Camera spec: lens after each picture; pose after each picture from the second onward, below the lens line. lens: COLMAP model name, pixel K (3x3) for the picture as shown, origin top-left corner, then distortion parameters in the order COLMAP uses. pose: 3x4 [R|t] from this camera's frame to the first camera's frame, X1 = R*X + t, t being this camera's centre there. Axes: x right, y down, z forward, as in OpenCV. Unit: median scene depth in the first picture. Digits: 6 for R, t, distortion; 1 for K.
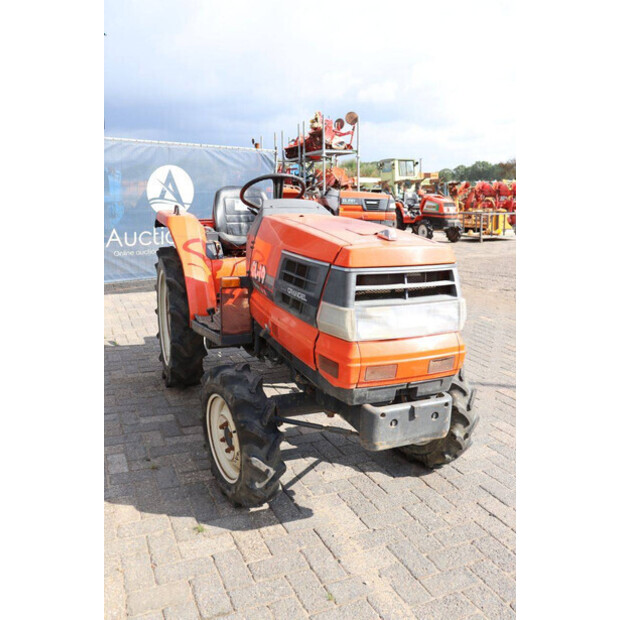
lens RADIAL K [[531.0, 0, 309.9], [0, 531.0, 301.0], [0, 0, 1]] dist [-0.122337, 0.014211]
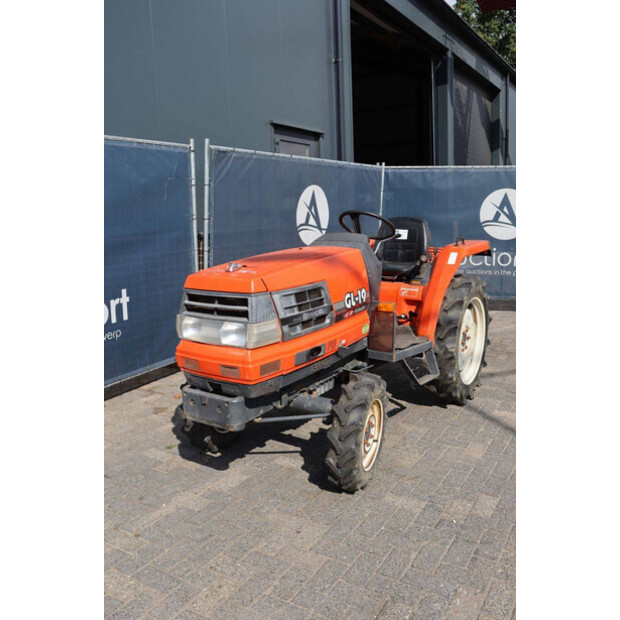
lens RADIAL K [[553.0, 0, 310.0], [0, 553.0, 310.0], [0, 0, 1]] dist [-0.118911, 0.004832]
pose [[0.577867, 0.124879, -0.806521, 1.371846], [-0.136470, 0.989096, 0.055368, -0.121272], [0.804640, 0.078070, 0.588608, 0.356326]]
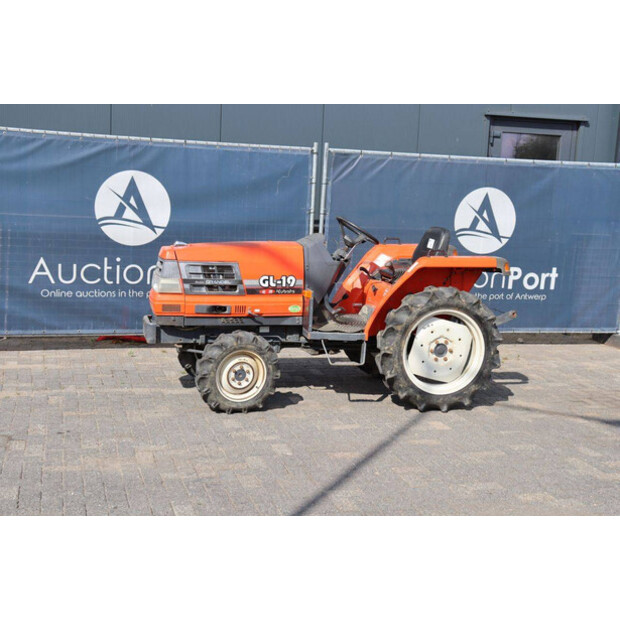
lens RADIAL K [[851.7, 0, 310.0], [0, 851.7, 310.0], [0, 0, 1]] dist [0.017931, 0.092403]
pose [[-0.124076, 0.131611, -0.983506, 3.359746], [-0.244699, 0.956496, 0.158867, -0.528827], [0.961628, 0.260374, -0.086473, 1.839033]]
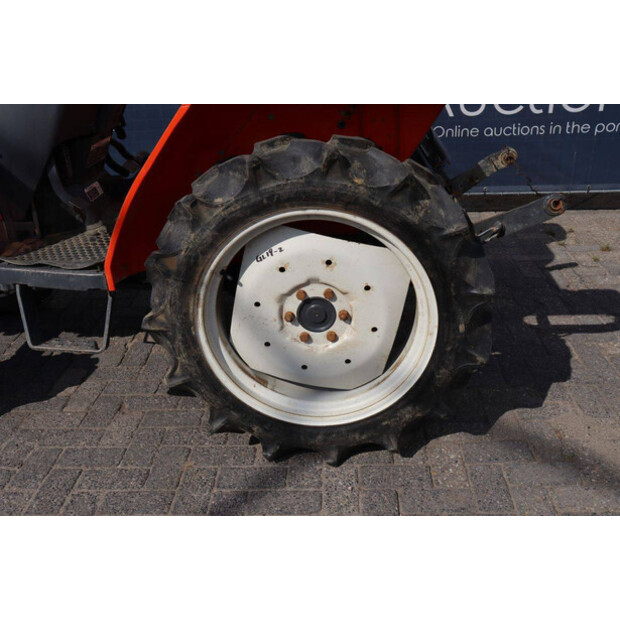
lens RADIAL K [[616.2, 0, 310.0], [0, 616.2, 310.0], [0, 0, 1]] dist [-0.073466, 0.012741]
pose [[-0.437629, 0.396949, -0.806791, 0.747649], [-0.137022, 0.857356, 0.496152, -0.417321], [0.888654, 0.327678, -0.320813, 2.358243]]
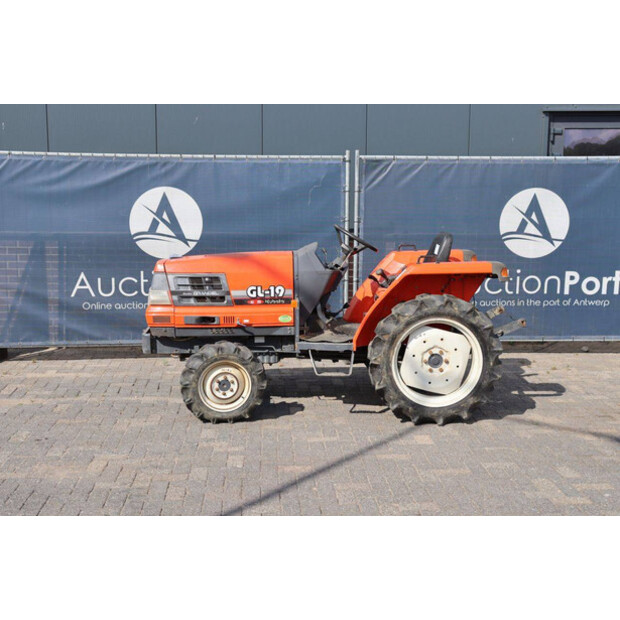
lens RADIAL K [[830.7, 0, 310.0], [0, 830.7, 310.0], [0, 0, 1]] dist [0.012034, 0.037212]
pose [[-0.333203, 0.125959, -0.934404, 3.073290], [-0.195072, 0.960384, 0.199023, -0.683216], [0.922455, 0.248591, -0.295432, 2.523078]]
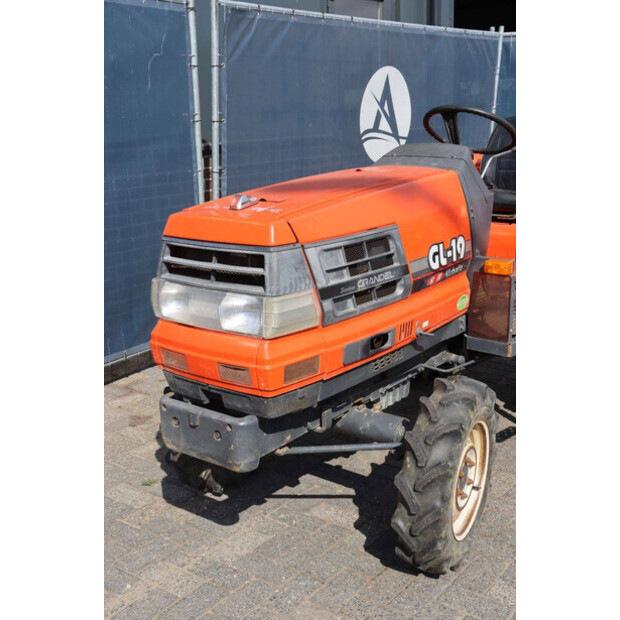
lens RADIAL K [[800.6, 0, 310.0], [0, 800.6, 310.0], [0, 0, 1]] dist [0.026463, 0.087404]
pose [[0.499204, 0.186605, -0.846152, 1.244910], [-0.140710, 0.981031, 0.133336, -0.139722], [0.854983, 0.052500, 0.515992, 0.472849]]
